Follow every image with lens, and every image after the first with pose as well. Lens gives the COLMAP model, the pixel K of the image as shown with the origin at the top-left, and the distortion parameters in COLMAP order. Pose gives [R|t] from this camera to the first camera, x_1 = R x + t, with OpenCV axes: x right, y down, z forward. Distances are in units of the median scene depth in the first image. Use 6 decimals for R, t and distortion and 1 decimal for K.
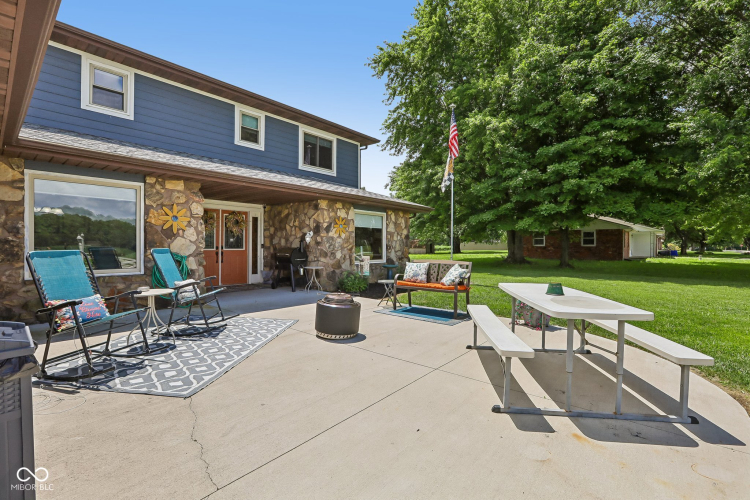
lens RADIAL K [[344.1, 0, 371.8], [0, 344.1, 245.8], [0, 0, 1]] dist [-0.039545, 0.012896]
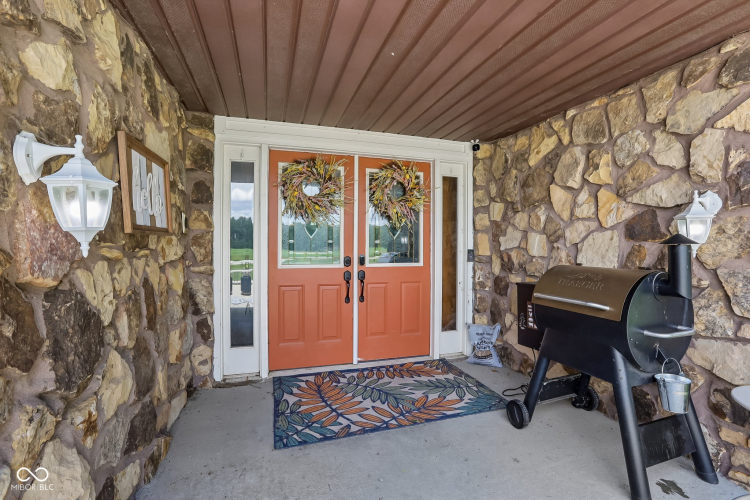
lens RADIAL K [[344.1, 0, 375.2], [0, 344.1, 248.3], [0, 0, 1]] dist [-0.039545, 0.012896]
pose [[0.852615, 0.001865, -0.522536, -0.146172], [0.001001, 0.999986, 0.005203, -0.005905], [0.522538, -0.004959, 0.852601, 0.433922]]
